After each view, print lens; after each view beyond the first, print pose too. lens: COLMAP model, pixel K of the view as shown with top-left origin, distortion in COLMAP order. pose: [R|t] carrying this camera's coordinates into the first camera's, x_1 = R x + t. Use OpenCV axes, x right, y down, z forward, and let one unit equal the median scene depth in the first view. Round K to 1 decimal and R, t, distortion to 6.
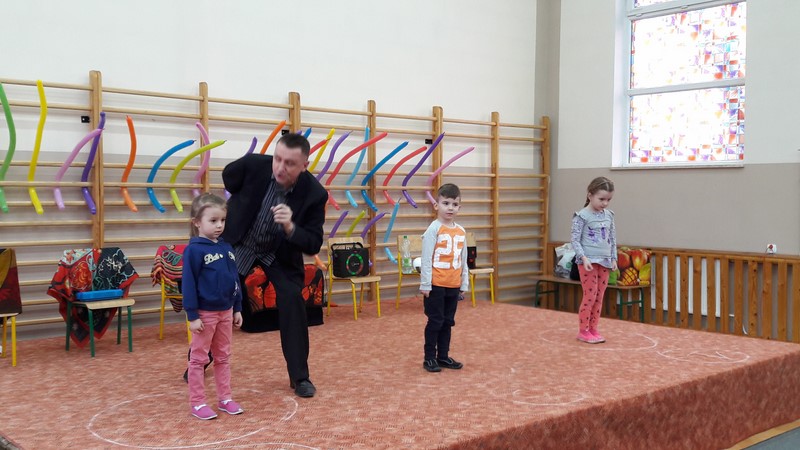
lens RADIAL K [[827.9, 0, 386.7], [0, 827.9, 219.0], [0, 0, 1]] dist [0.192168, -0.538602]
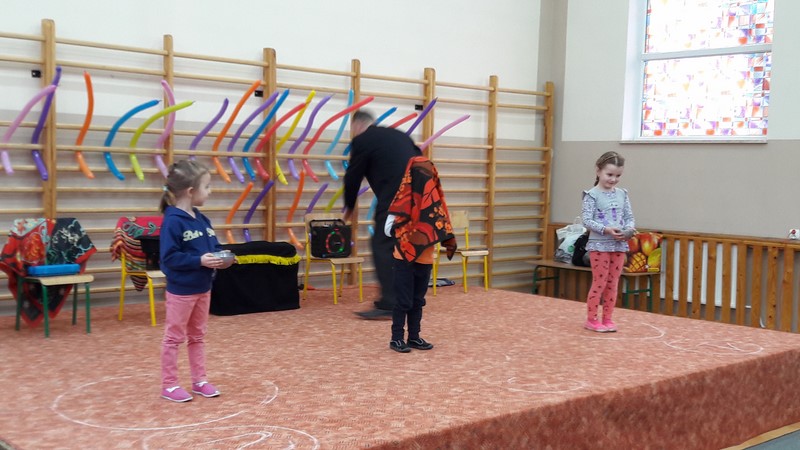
lens RADIAL K [[958.5, 0, 389.1], [0, 958.5, 229.1], [0, 0, 1]] dist [0.217322, -0.645150]
pose [[0.999435, 0.018683, 0.027946, -0.010588], [-0.019629, 0.999230, 0.033975, 0.003509], [-0.027290, -0.034505, 0.999032, -0.047677]]
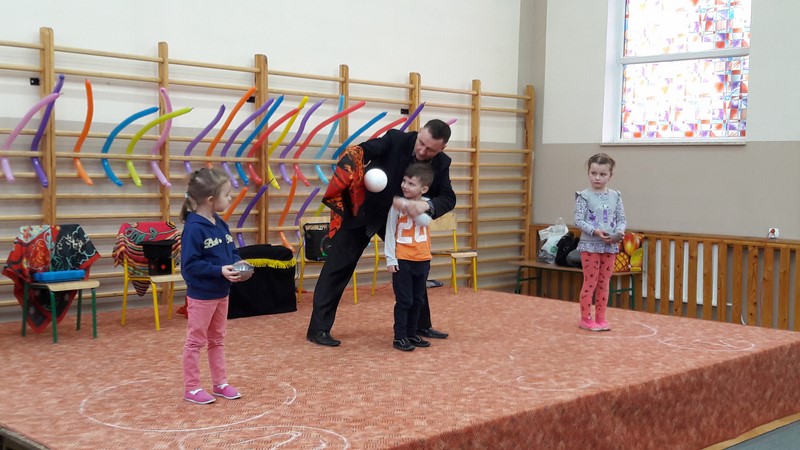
lens RADIAL K [[961.0, 0, 377.2], [0, 961.0, 225.2], [0, 0, 1]] dist [0.224374, -0.697096]
pose [[0.998349, 0.009611, 0.056632, -0.051304], [-0.011215, 0.999543, 0.028067, 0.001419], [-0.056337, -0.028656, 0.998001, -0.066711]]
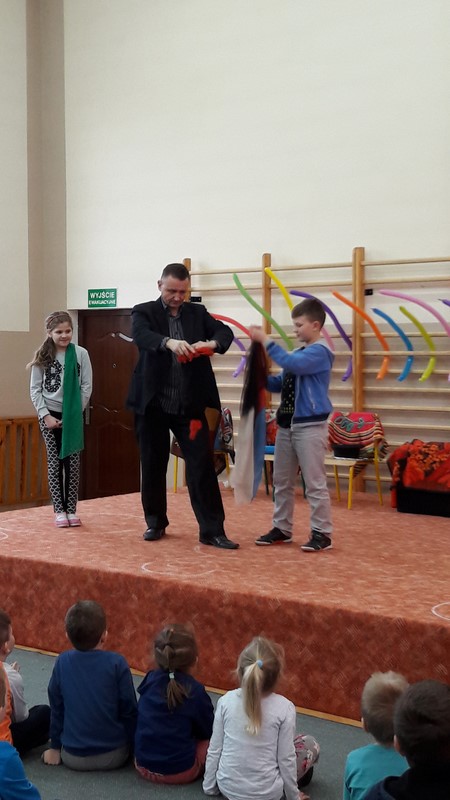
lens RADIAL K [[1153.7, 0, 199.1], [0, 1153.7, 370.7], [0, 0, 1]] dist [0.240654, -0.786779]
pose [[0.191370, 0.008968, -0.981477, 1.058887], [-0.028608, 0.999584, 0.003556, -0.018984], [0.981101, 0.027398, 0.191547, 0.519239]]
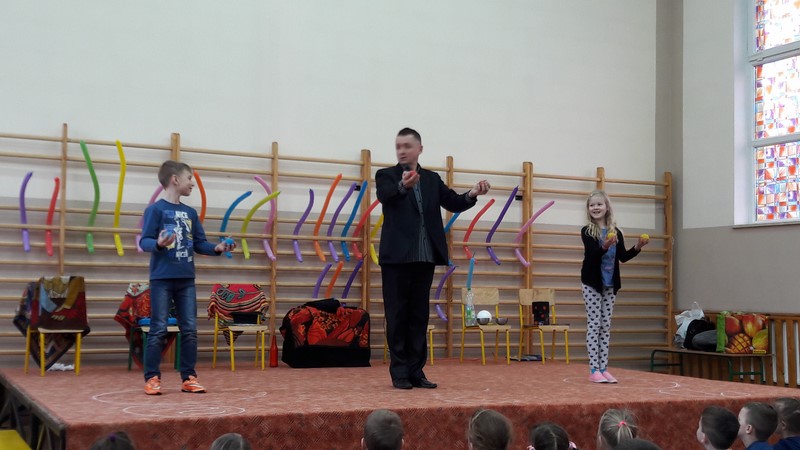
lens RADIAL K [[1033.2, 0, 381.1], [0, 1033.2, 224.1], [0, 0, 1]] dist [0.242692, -0.792055]
pose [[0.963605, -0.008223, -0.267203, 0.298757], [-0.018769, 0.994979, -0.098305, 0.080340], [0.266669, 0.099743, 0.958613, -0.269468]]
